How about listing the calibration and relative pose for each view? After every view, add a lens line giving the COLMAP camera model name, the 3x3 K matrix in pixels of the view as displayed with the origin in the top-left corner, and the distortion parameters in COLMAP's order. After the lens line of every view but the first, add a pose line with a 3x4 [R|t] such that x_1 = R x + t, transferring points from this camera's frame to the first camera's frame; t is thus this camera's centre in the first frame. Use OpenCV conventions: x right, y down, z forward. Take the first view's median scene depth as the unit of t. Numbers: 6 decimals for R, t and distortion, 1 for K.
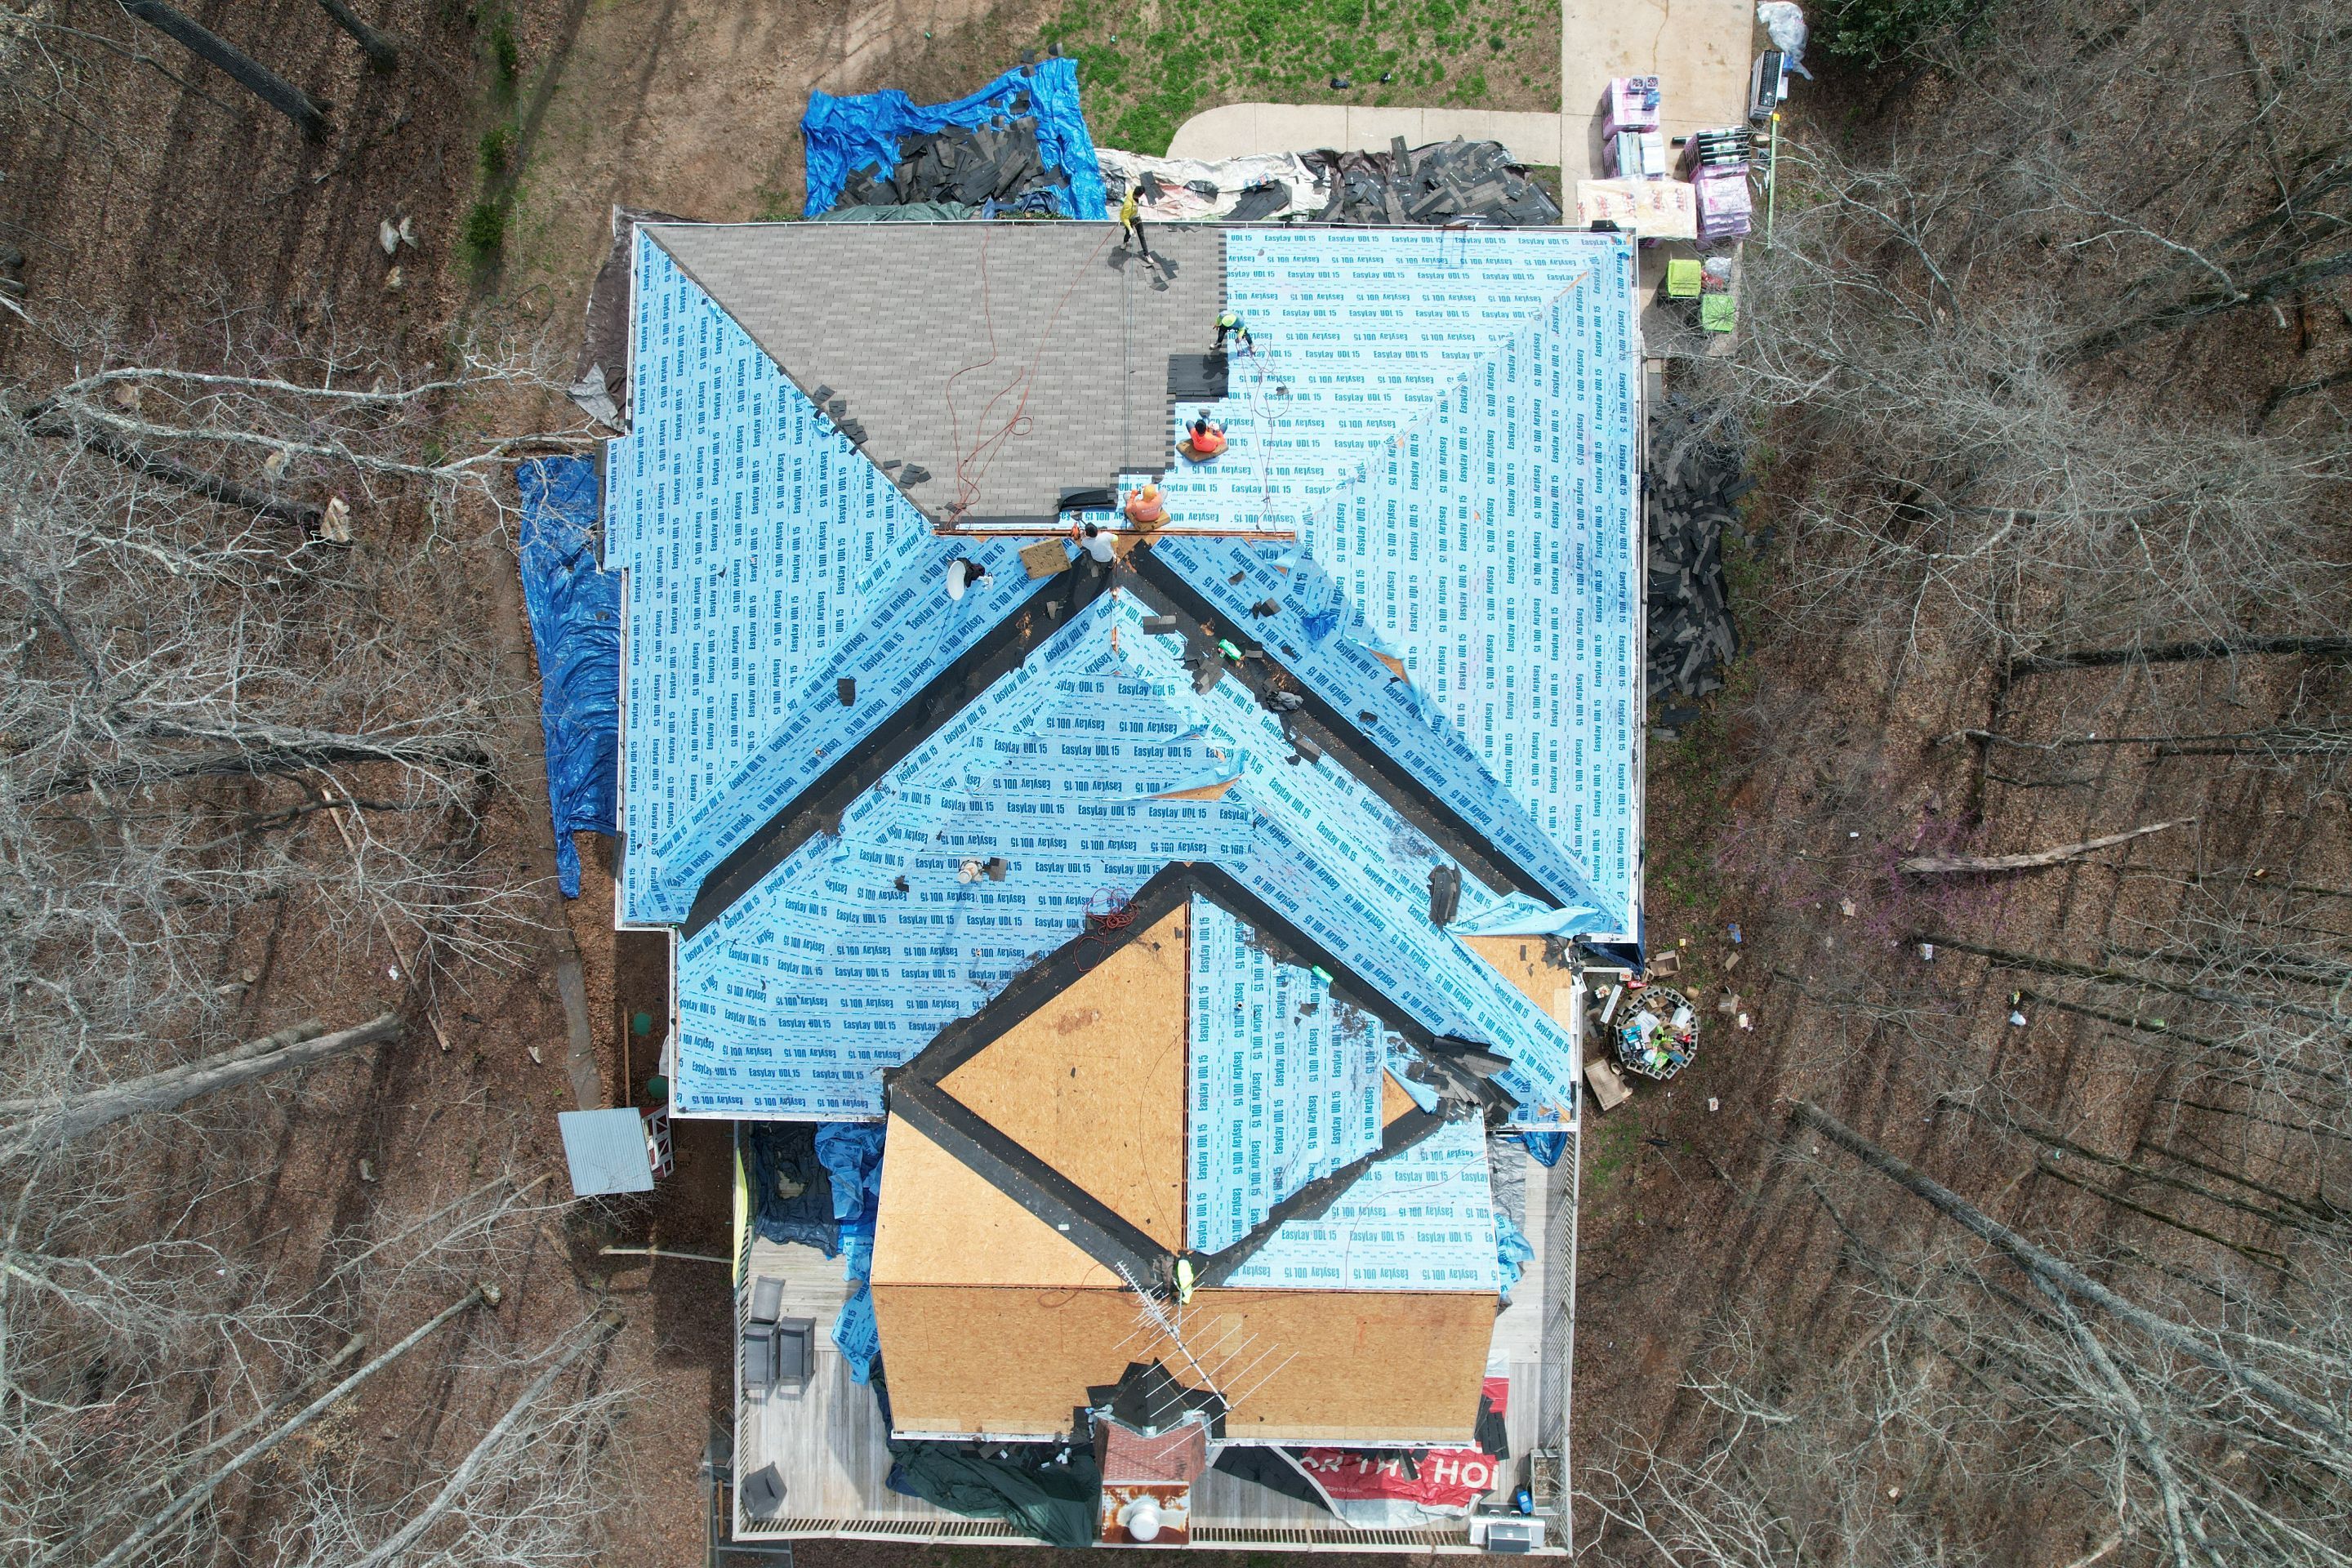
lens RADIAL K [[1514.1, 0, 1183.1], [0, 1514.1, 779.3], [0, 0, 1]] dist [-0.043232, 0.000127]
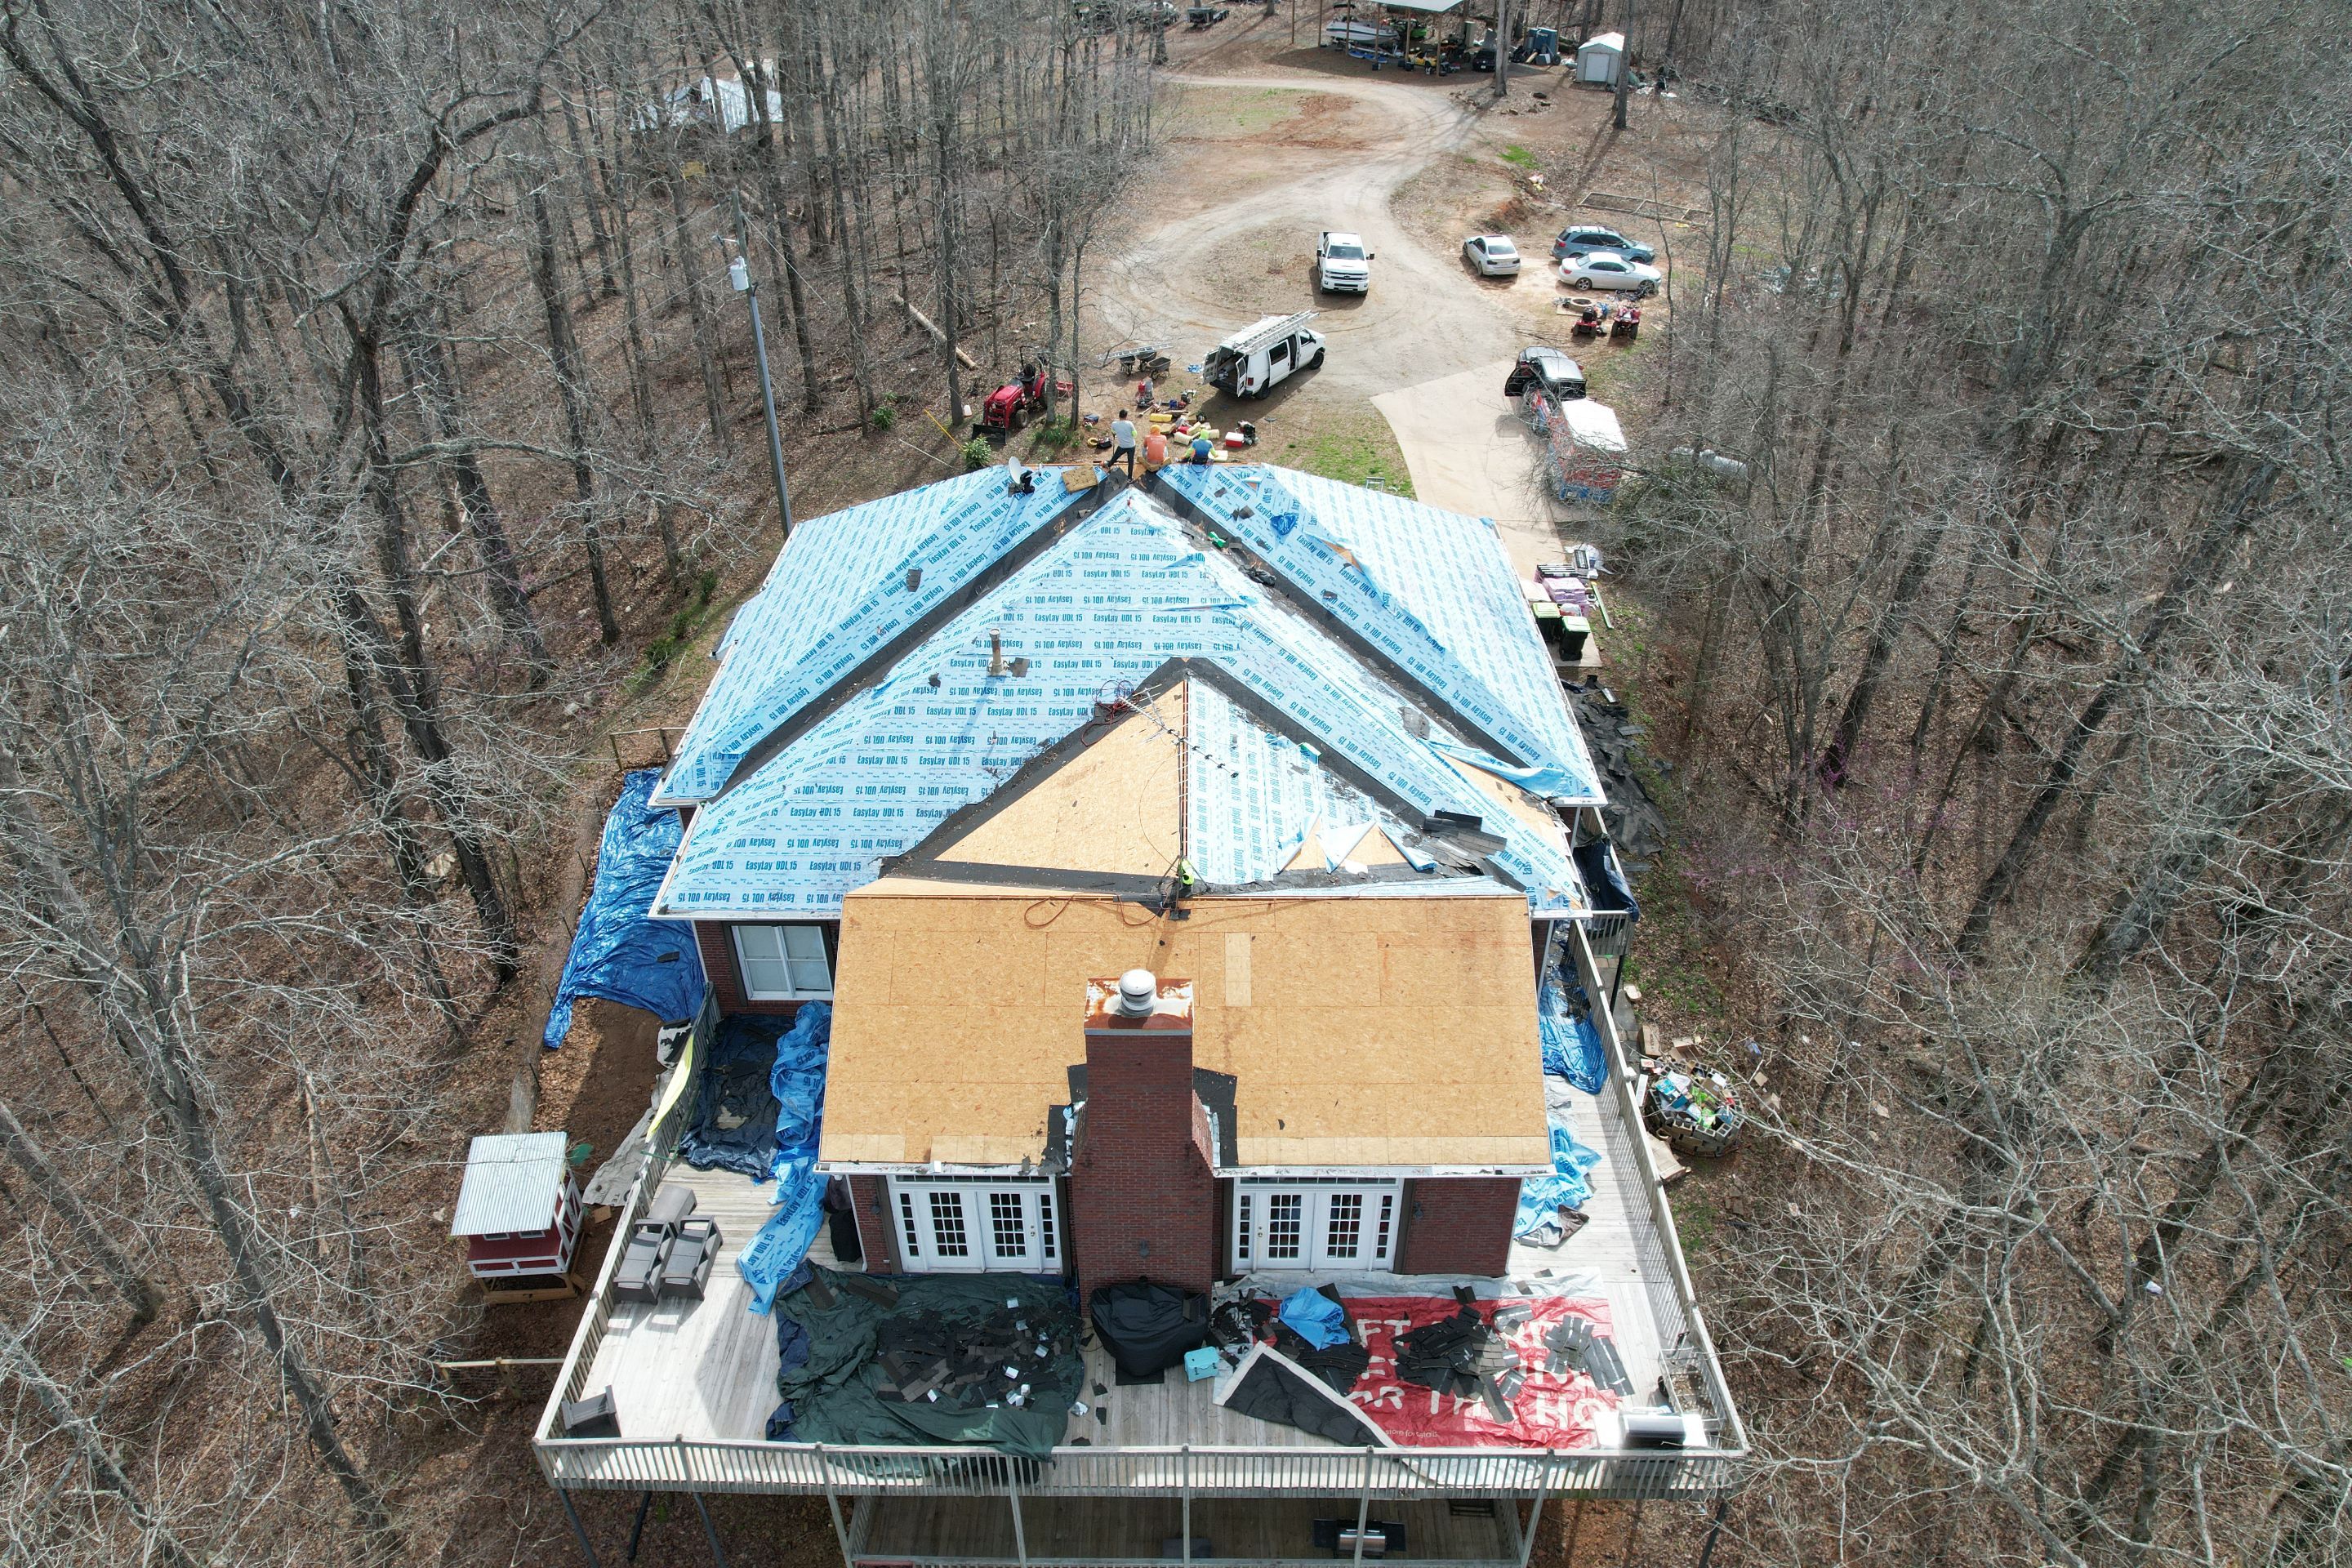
lens RADIAL K [[1514.1, 0, 1183.1], [0, 1514.1, 779.3], [0, 0, 1]] dist [-0.043232, 0.000127]
pose [[0.999984, -0.000700, 0.005695, -0.005267], [0.005088, 0.567079, -0.823647, 1.044702], [-0.002653, 0.823663, 0.567074, 0.410420]]
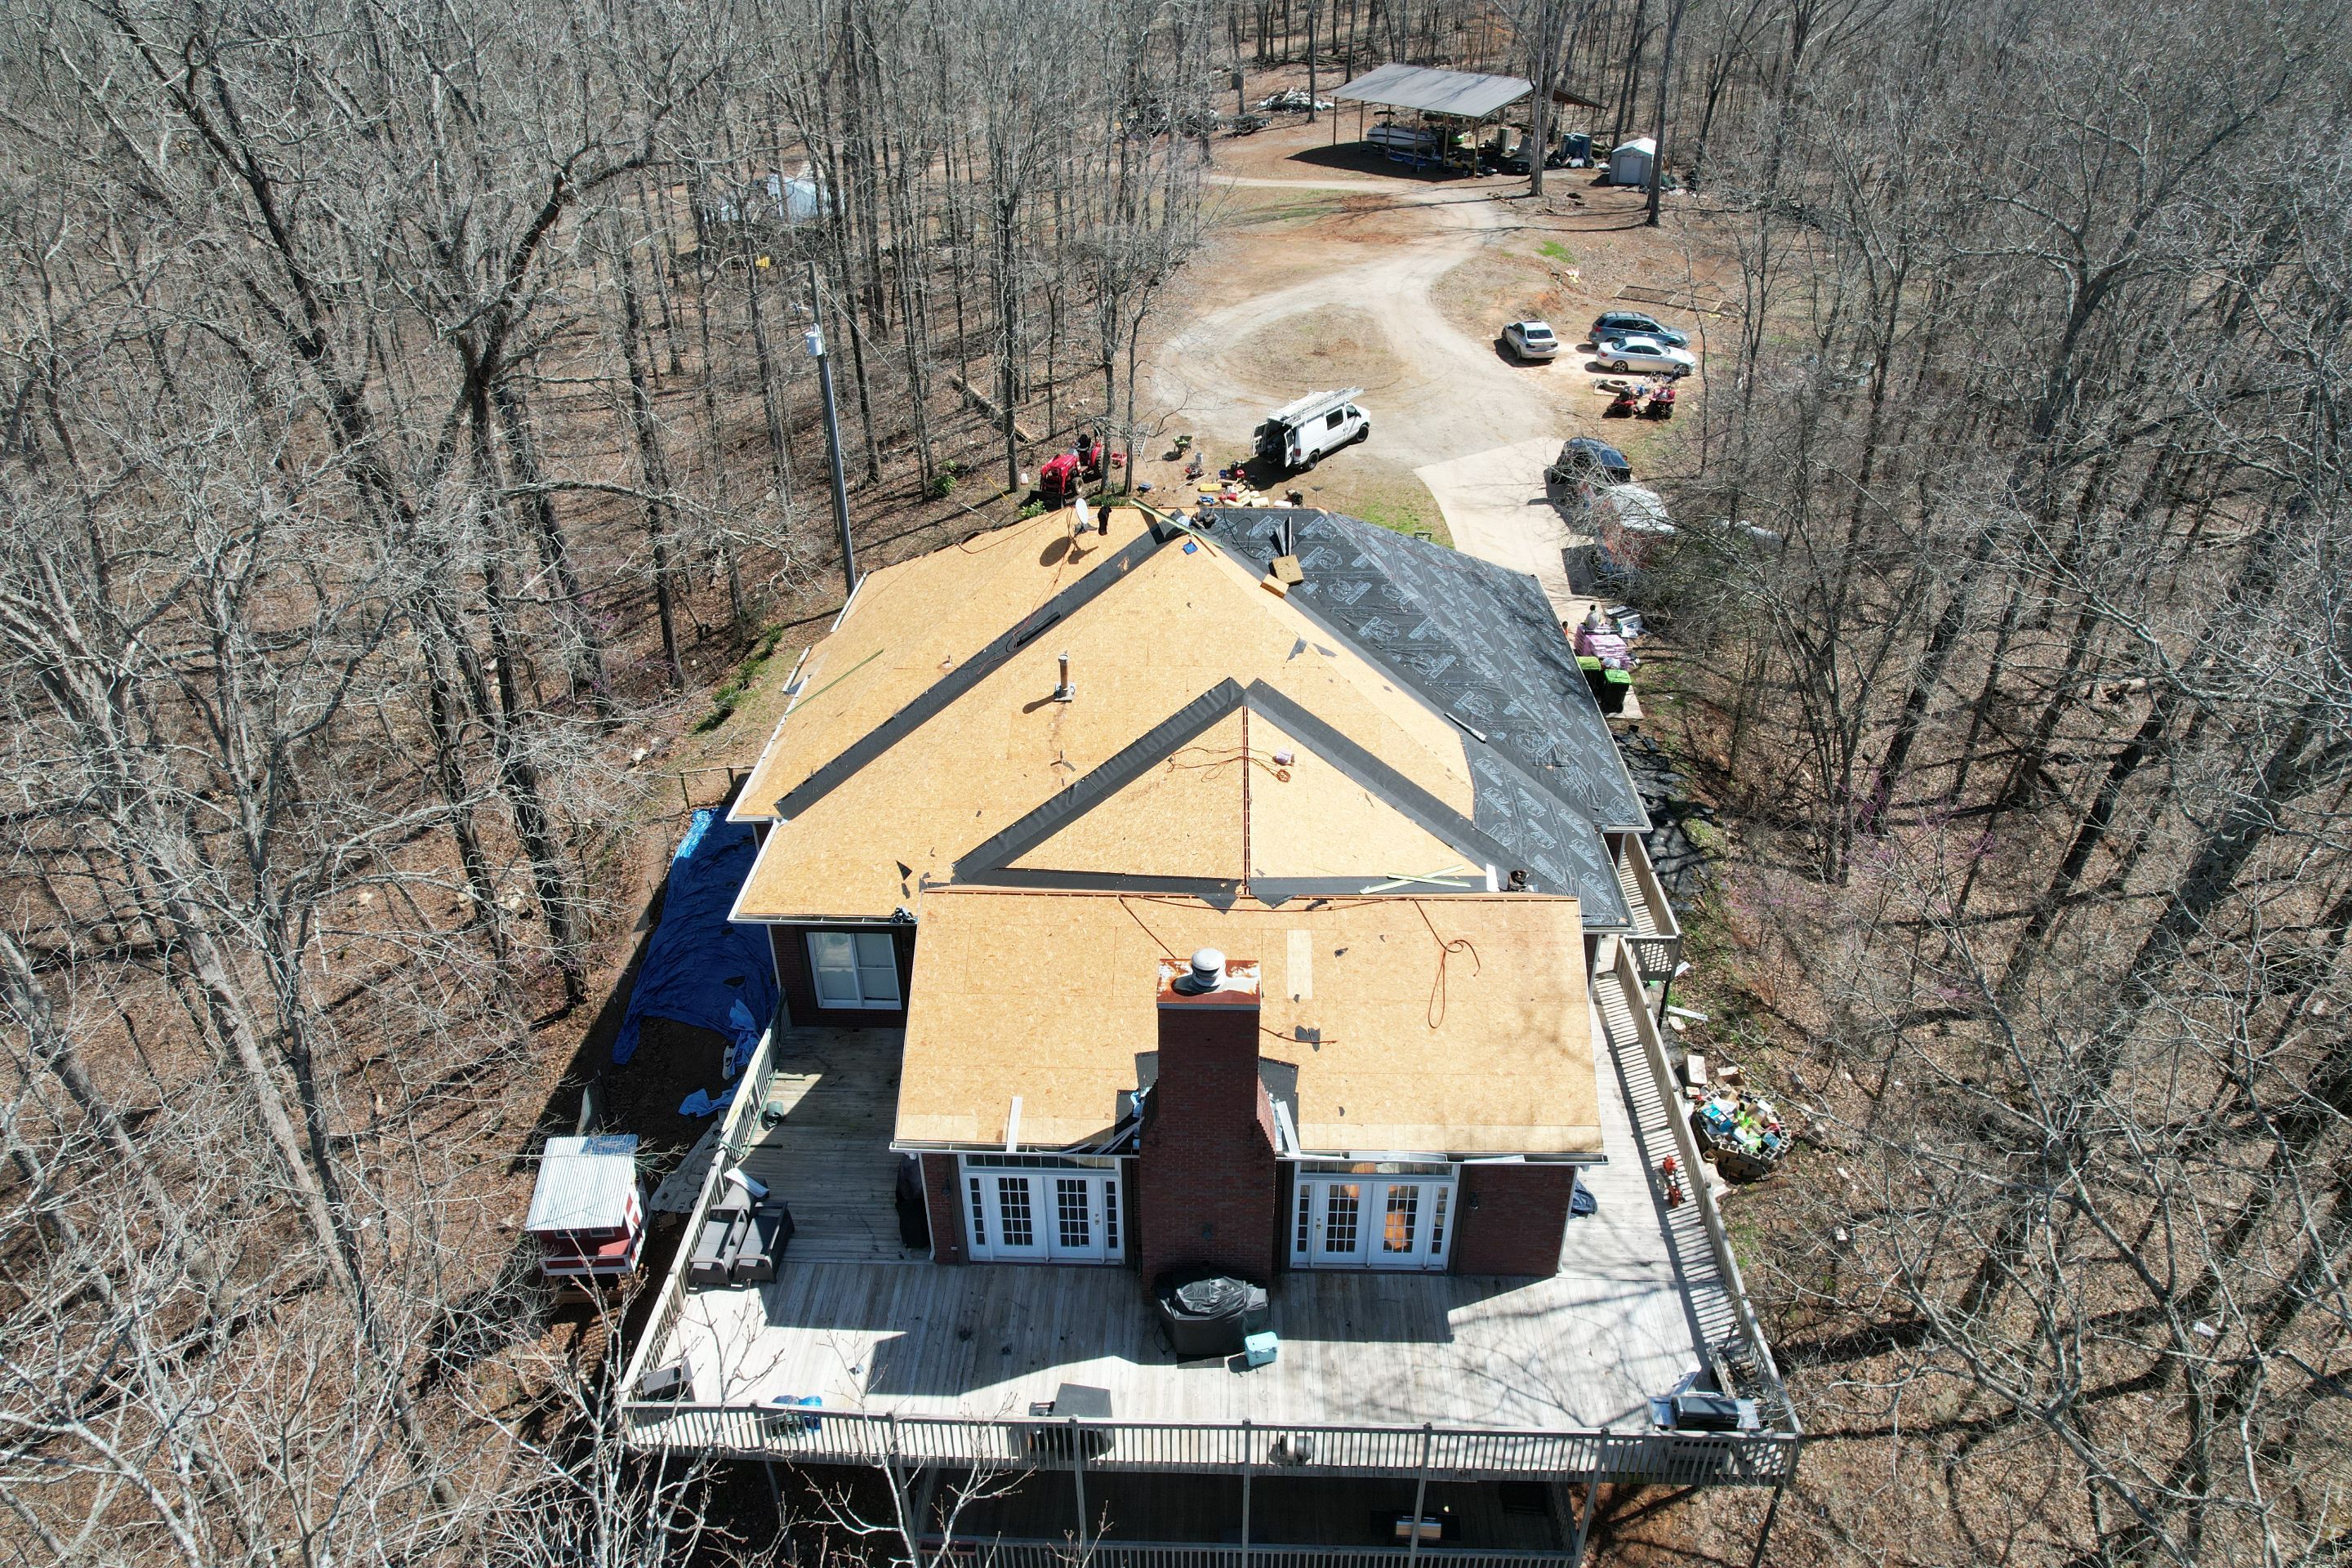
lens RADIAL K [[1514.1, 0, 1183.1], [0, 1514.1, 779.3], [0, 0, 1]] dist [-0.043232, 0.000127]
pose [[0.999828, 0.011347, -0.014665, -0.027031], [-0.018406, 0.511815, -0.858898, 1.112886], [-0.002240, 0.859021, 0.511936, 0.437122]]
